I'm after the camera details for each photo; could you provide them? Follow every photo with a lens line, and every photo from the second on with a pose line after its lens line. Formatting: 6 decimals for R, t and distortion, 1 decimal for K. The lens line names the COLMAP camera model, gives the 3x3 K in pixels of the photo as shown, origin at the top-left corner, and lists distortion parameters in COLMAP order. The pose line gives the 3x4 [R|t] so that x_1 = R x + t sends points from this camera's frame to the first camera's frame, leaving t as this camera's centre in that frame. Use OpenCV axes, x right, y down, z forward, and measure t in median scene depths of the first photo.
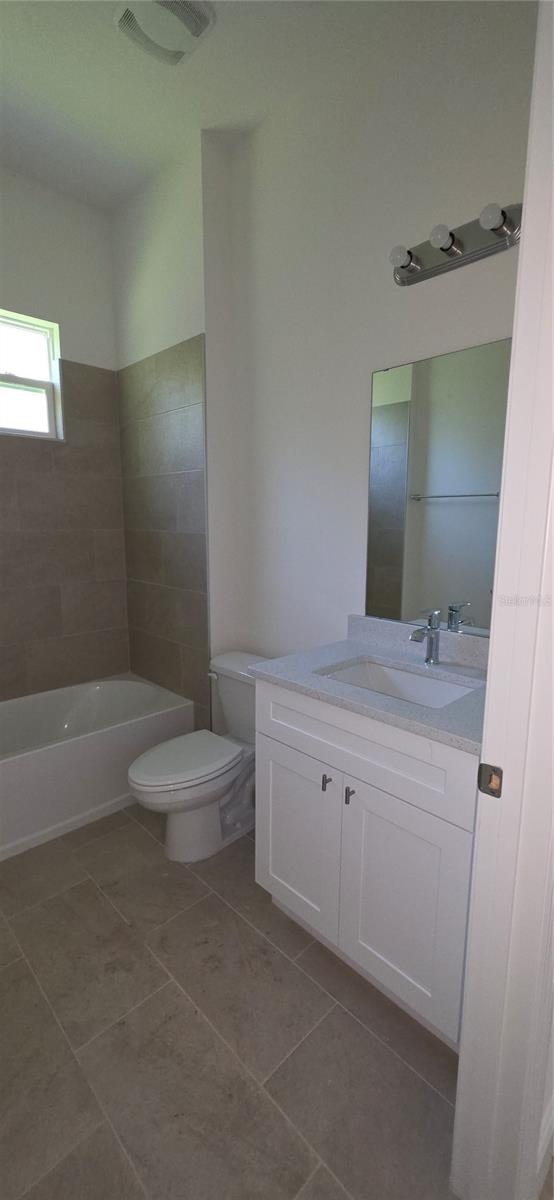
lens RADIAL K [[483.1, 0, 277.0], [0, 483.1, 600.0], [0, 0, 1]] dist [0.000559, -0.000209]
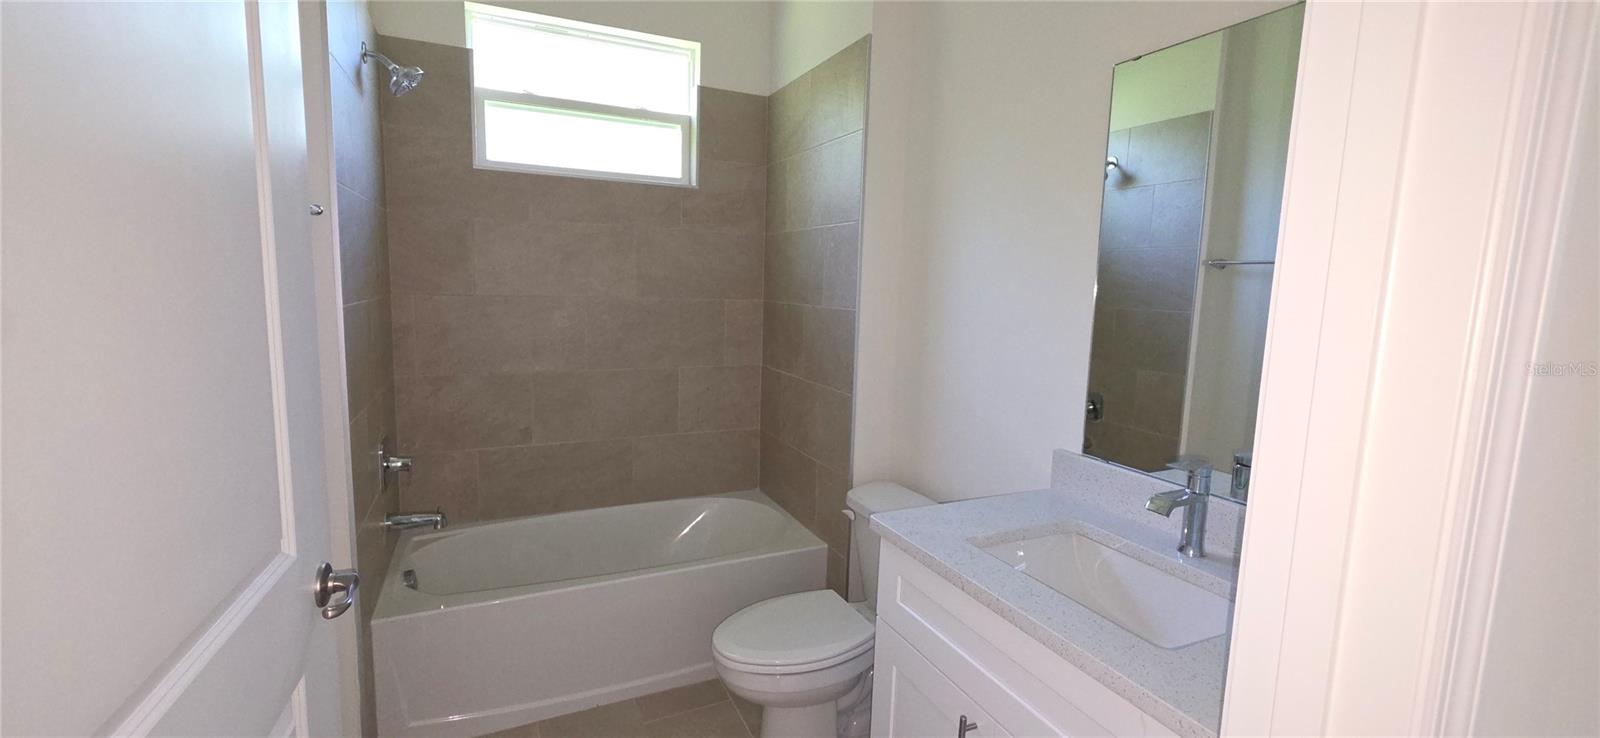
lens RADIAL K [[644.2, 0, 789.4], [0, 644.2, 366.0], [0, 0, 1]] dist [0.000559, -0.000209]
pose [[0.944594, 0.063509, -0.322037, 0.069746], [-0.077569, 0.996505, -0.031003, -0.020109], [0.318943, 0.054266, 0.946219, 0.077588]]
